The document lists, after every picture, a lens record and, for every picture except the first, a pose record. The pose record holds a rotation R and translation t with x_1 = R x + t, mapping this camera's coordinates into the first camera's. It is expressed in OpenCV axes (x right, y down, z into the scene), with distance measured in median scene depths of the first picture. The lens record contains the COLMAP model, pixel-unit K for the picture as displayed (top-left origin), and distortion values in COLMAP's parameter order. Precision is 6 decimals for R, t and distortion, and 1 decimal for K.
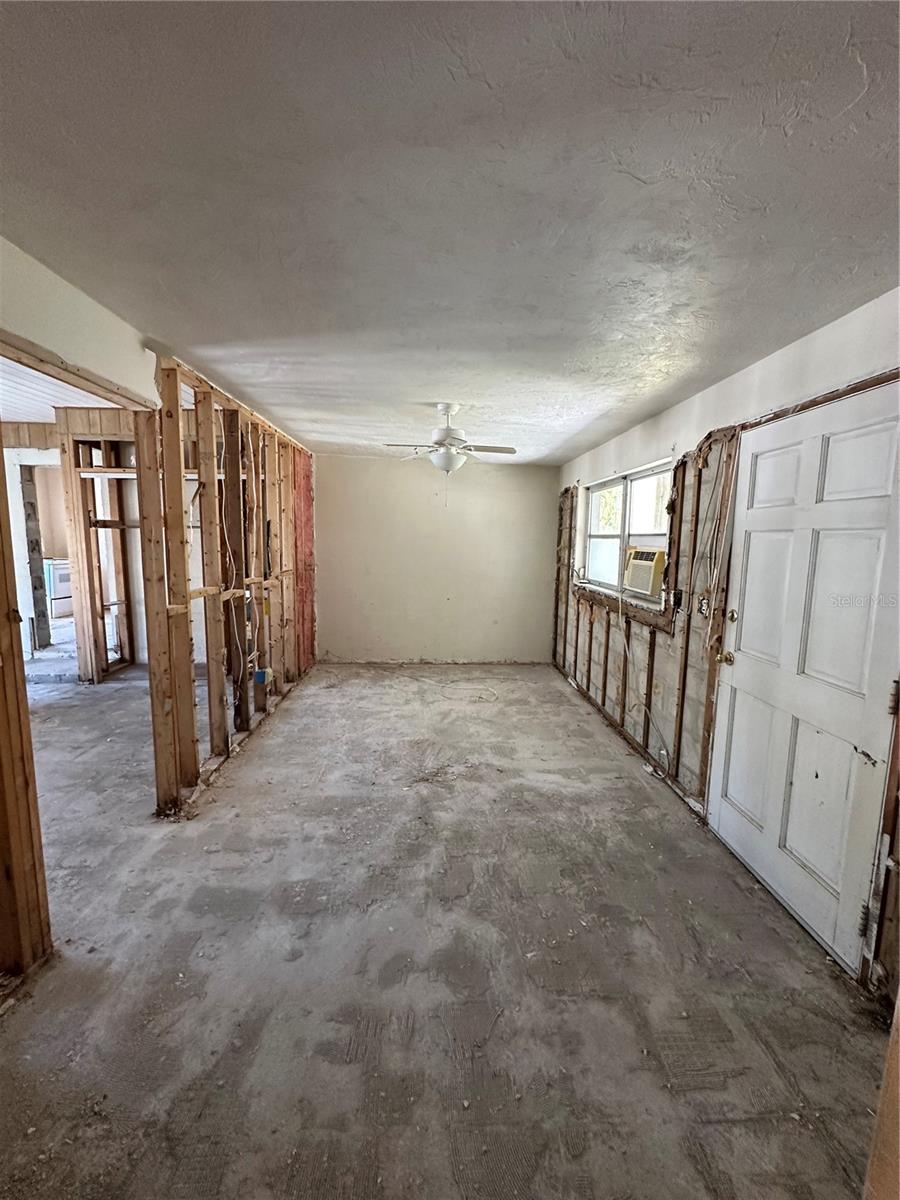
lens RADIAL K [[478.9, 0, 454.6], [0, 478.9, 598.9], [0, 0, 1]] dist [0.002992, 0.000054]
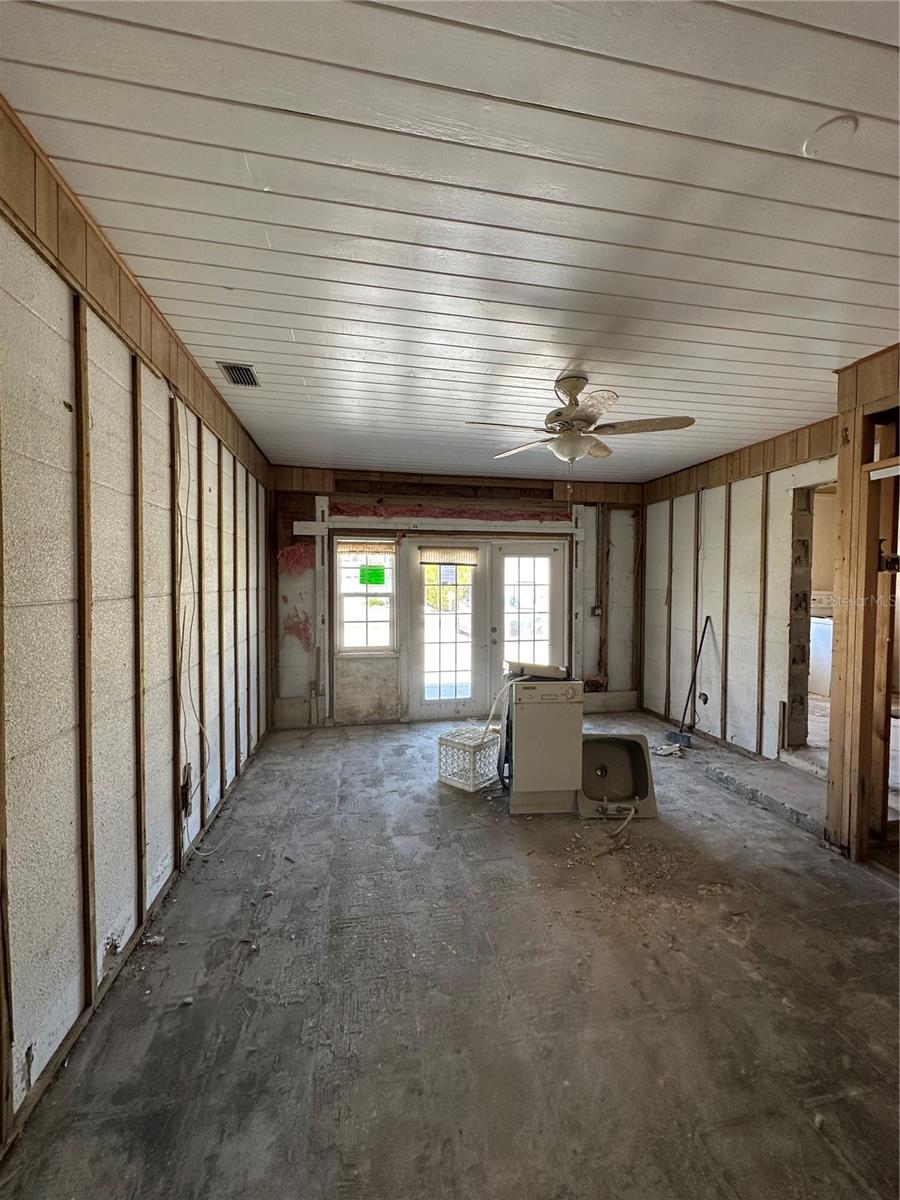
lens RADIAL K [[478.9, 0, 453.4], [0, 478.9, 600.7], [0, 0, 1]] dist [0.002992, 0.000054]
pose [[0.151634, 0.017087, -0.988289, -0.291041], [-0.126492, 0.991965, -0.002257, -0.051100], [0.980310, 0.125353, 0.152577, 0.444405]]
